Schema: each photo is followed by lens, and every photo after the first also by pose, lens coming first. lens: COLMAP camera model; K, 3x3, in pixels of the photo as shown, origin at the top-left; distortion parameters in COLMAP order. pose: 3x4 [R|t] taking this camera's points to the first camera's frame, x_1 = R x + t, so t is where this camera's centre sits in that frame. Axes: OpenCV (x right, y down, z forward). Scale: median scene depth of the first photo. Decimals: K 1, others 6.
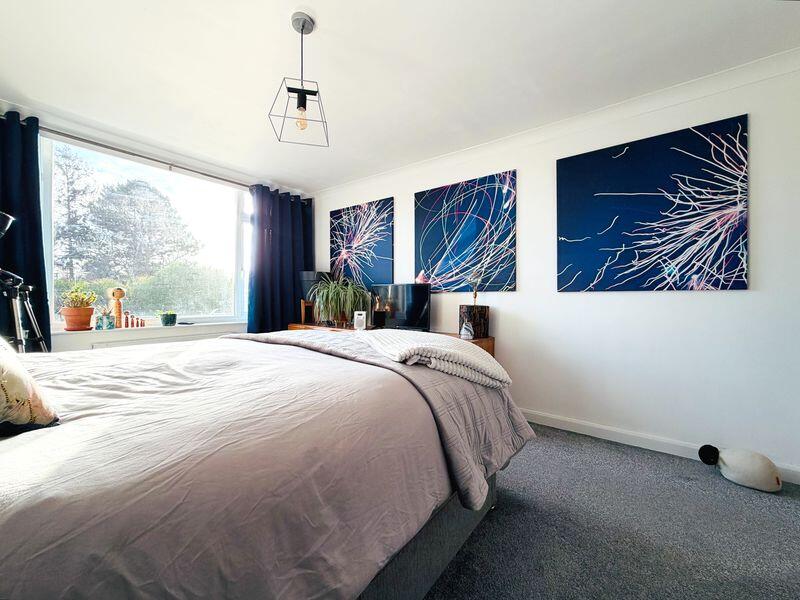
lens RADIAL K [[320.9, 0, 403.6], [0, 320.9, 298.9], [0, 0, 1]] dist [0.000918, 0.000306]
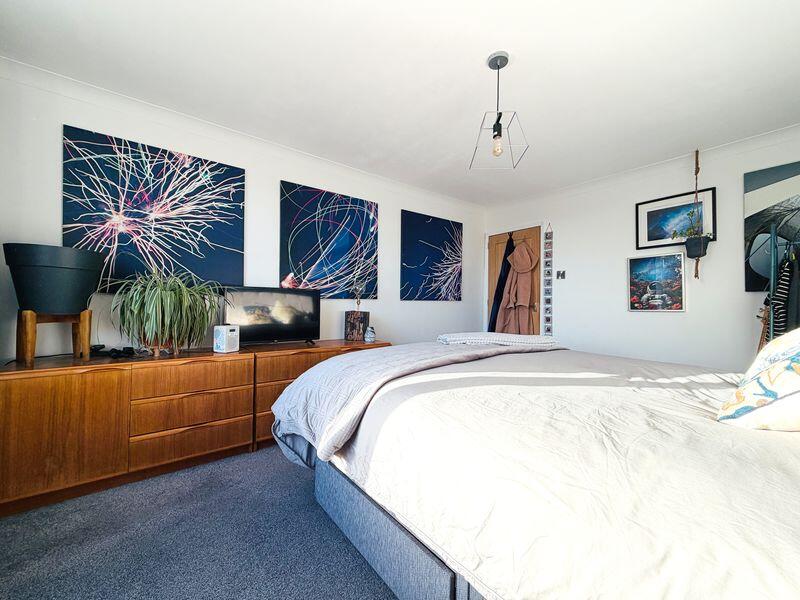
lens RADIAL K [[320.9, 0, 403.6], [0, 320.9, 298.9], [0, 0, 1]] dist [0.000918, 0.000306]
pose [[0.247730, 0.016755, 0.968684, -0.780486], [0.004260, 0.999822, -0.018383, -0.002221], [-0.968820, 0.008680, 0.247614, 0.542310]]
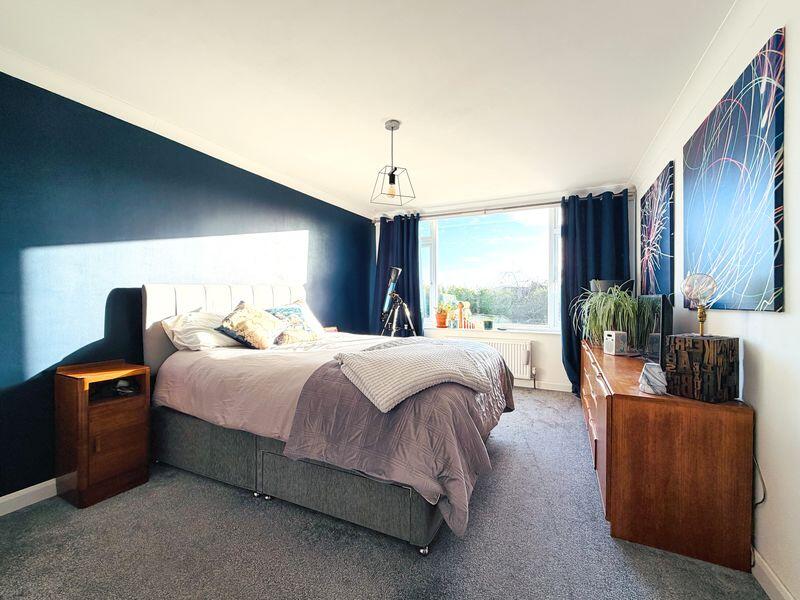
lens RADIAL K [[352.6, 0, 394.7], [0, 352.6, 298.8], [0, 0, 1]] dist [0.000215, 0.000148]
pose [[0.179824, -0.009363, -0.983654, 0.667344], [-0.014992, 0.999812, -0.012257, -0.023028], [0.983585, 0.016951, 0.179650, 0.376090]]
